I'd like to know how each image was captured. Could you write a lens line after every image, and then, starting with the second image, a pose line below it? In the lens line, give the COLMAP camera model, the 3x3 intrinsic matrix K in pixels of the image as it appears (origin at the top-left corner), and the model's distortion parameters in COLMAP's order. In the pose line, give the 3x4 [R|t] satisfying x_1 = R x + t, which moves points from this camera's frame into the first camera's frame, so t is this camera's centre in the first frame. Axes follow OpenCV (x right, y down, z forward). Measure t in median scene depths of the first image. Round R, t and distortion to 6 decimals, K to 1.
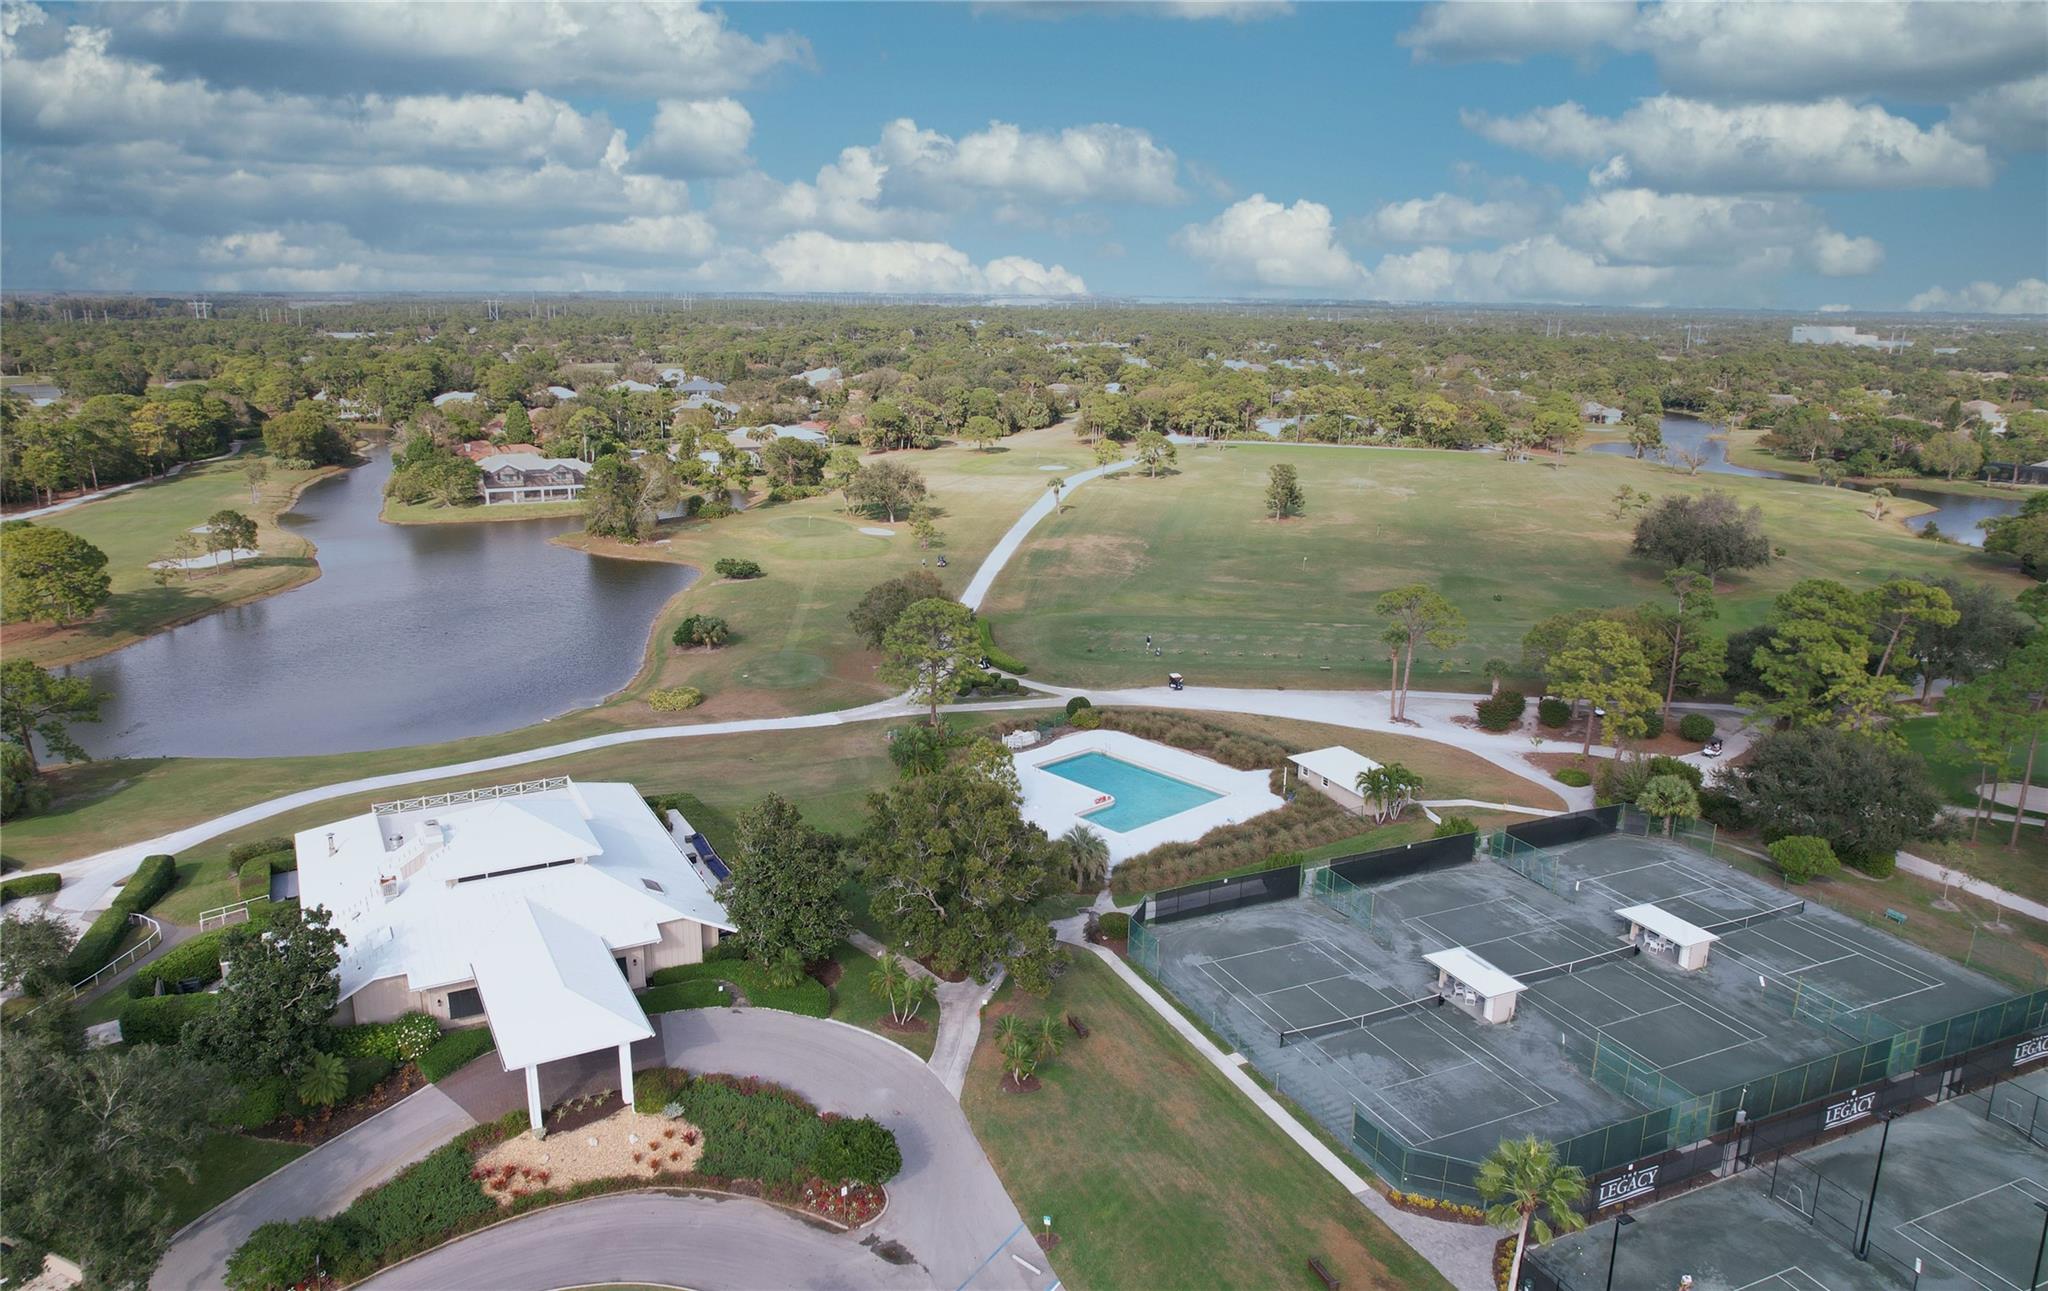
lens RADIAL K [[1377.7, 0, 1024.0], [0, 1377.7, 645.5], [0, 0, 1]] dist [-0.076401, 0.074625]
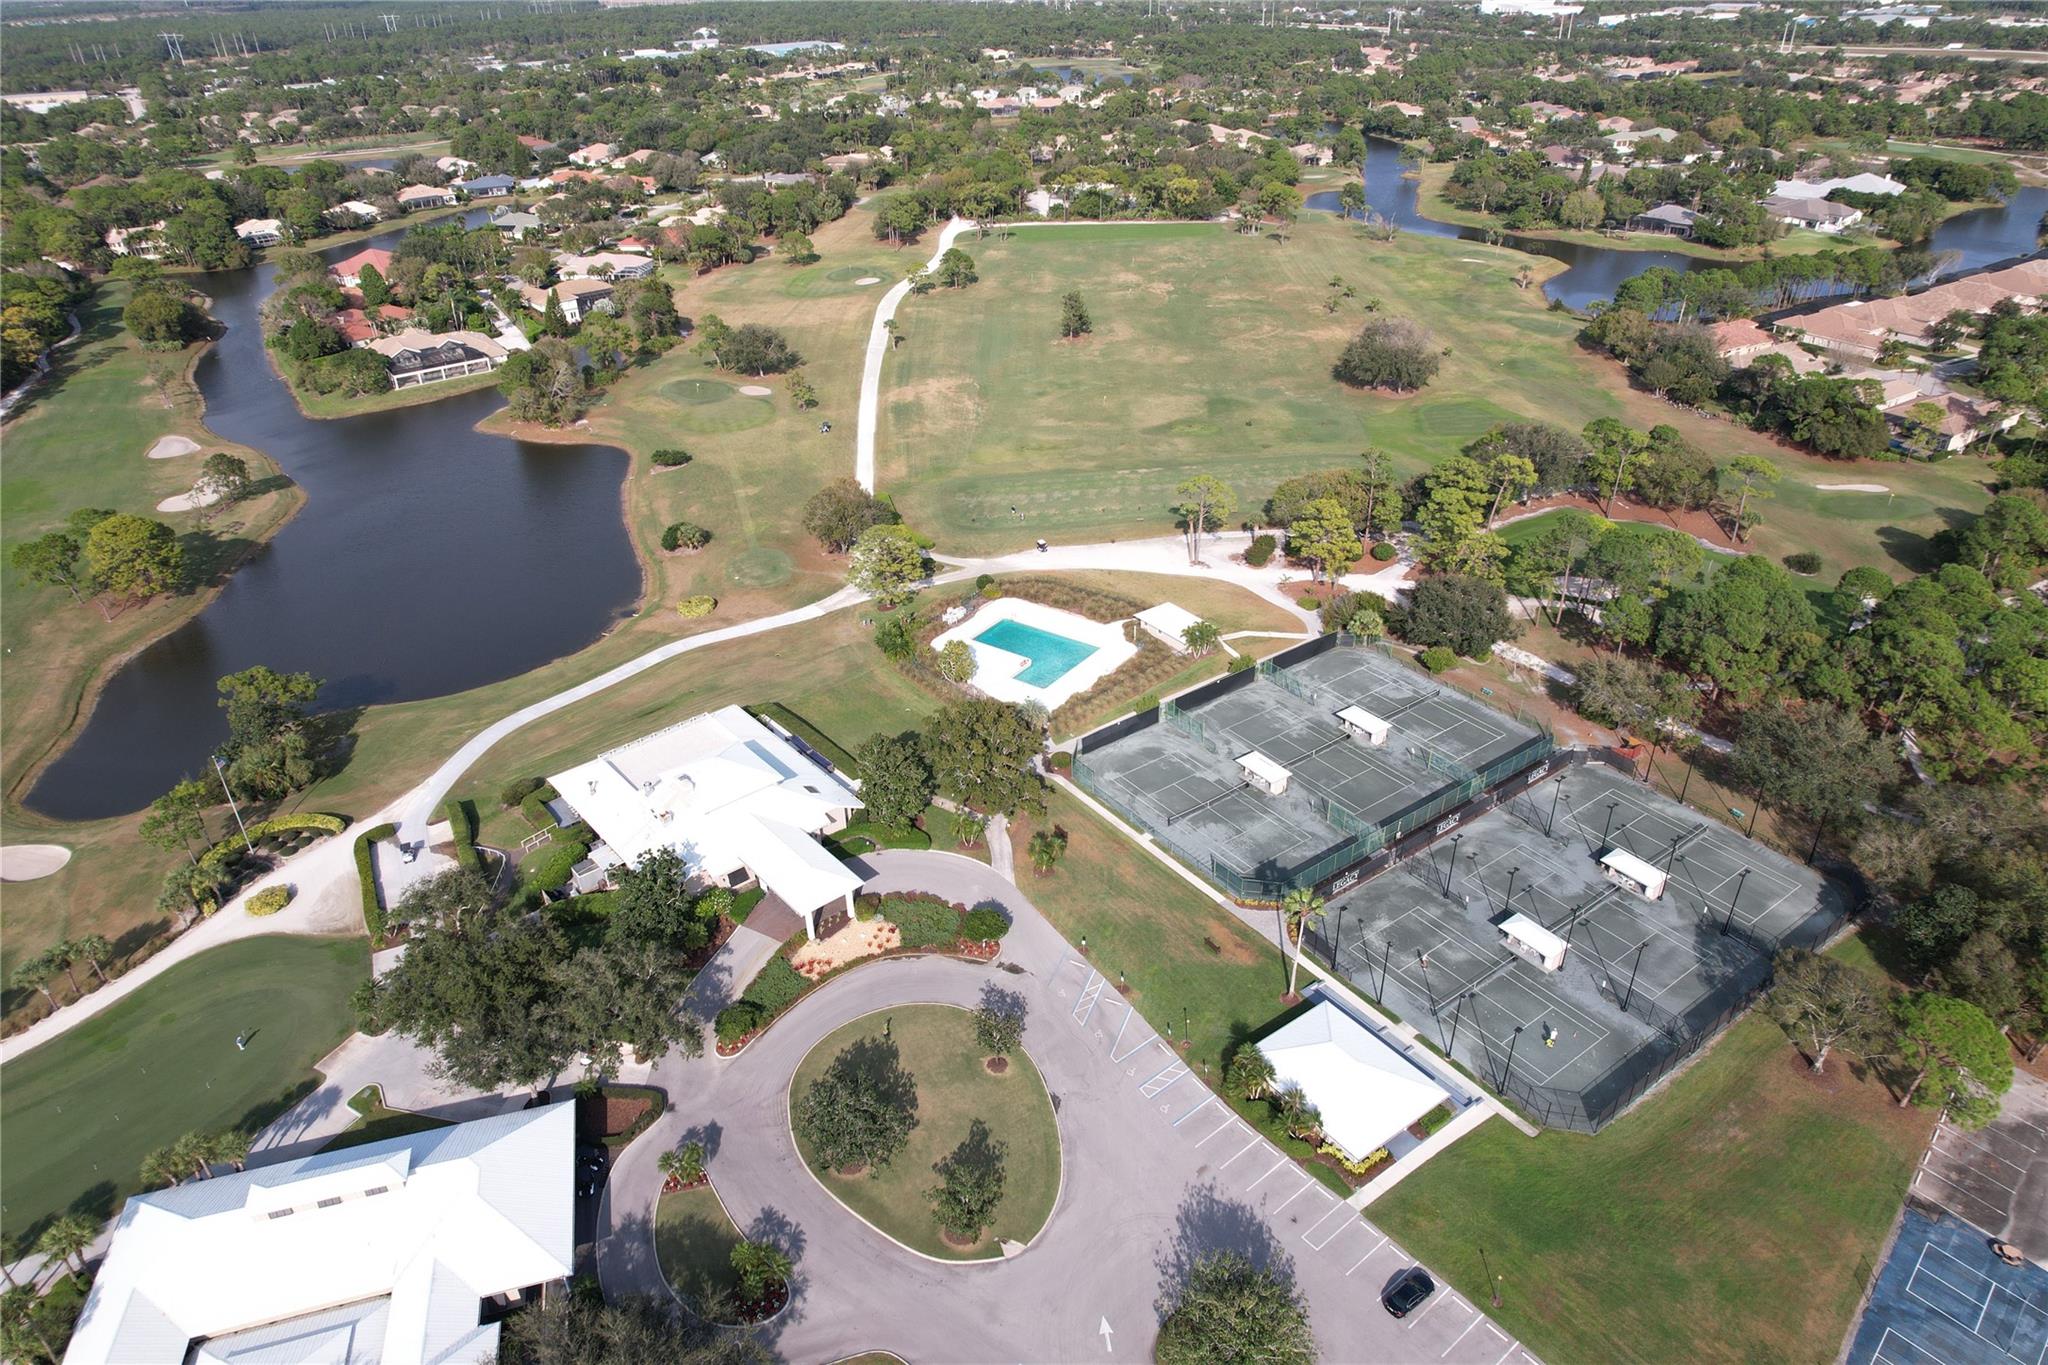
lens RADIAL K [[1291.5, 0, 1024.0], [0, 1291.5, 682.5], [0, 0, 1]] dist [-0.034819, 0.004119]
pose [[0.979336, -0.132837, 0.152495, -0.153714], [0.086380, 0.956544, 0.278498, -0.248639], [-0.182863, -0.259571, 0.948253, -0.363297]]
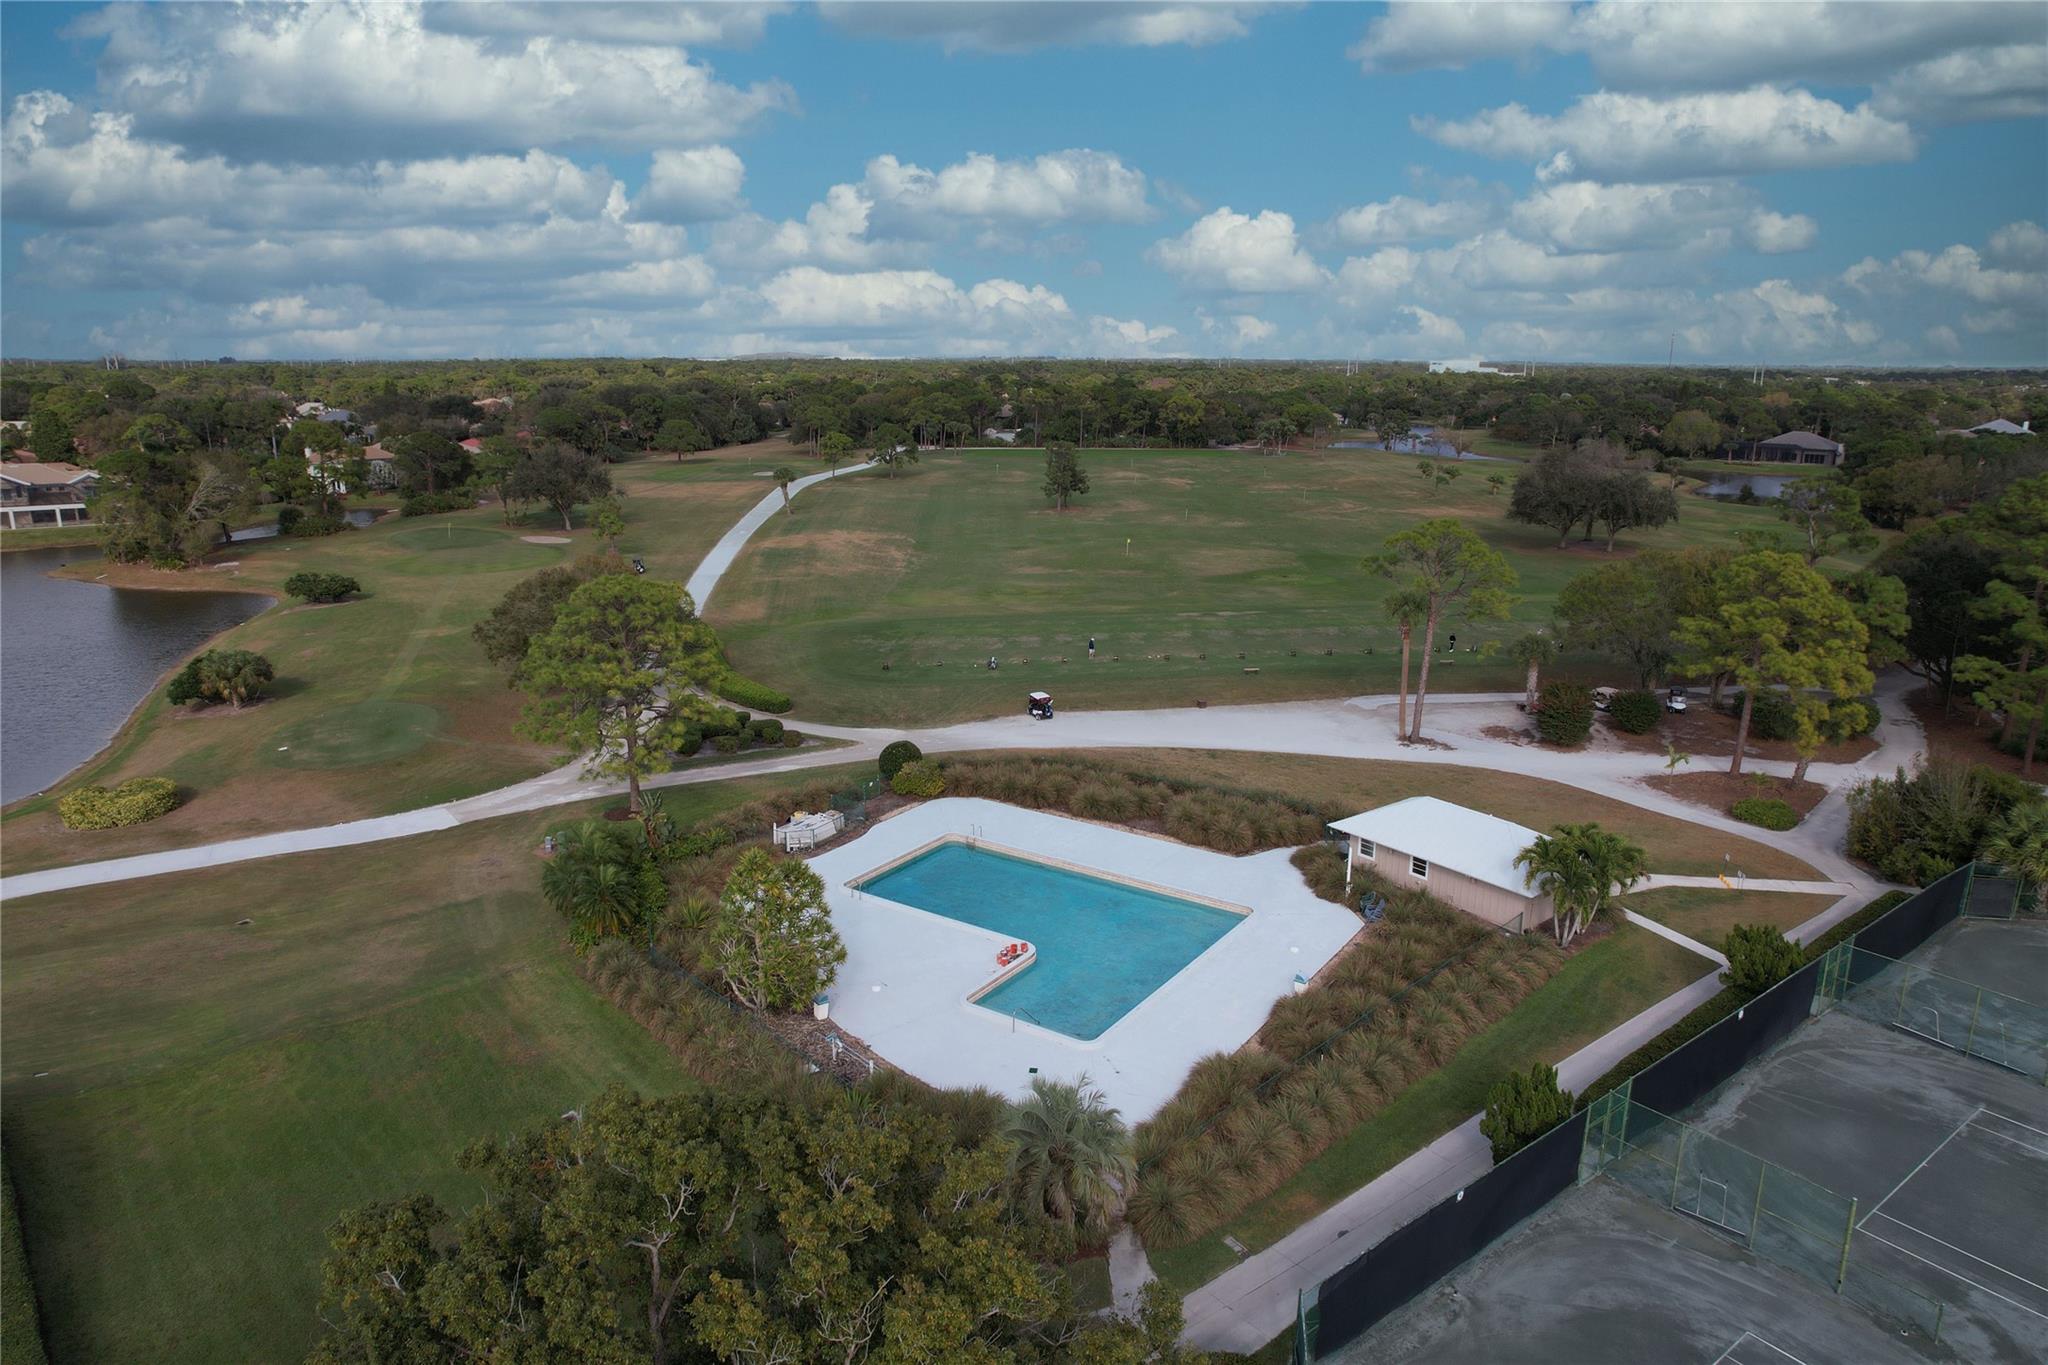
lens RADIAL K [[1291.5, 0, 1024.0], [0, 1291.5, 682.5], [0, 0, 1]] dist [-0.034819, 0.004119]
pose [[0.972891, -0.064524, 0.222082, -0.028676], [0.065418, 0.997852, 0.003339, 0.015646], [-0.221821, 0.011280, 0.975022, 0.505817]]
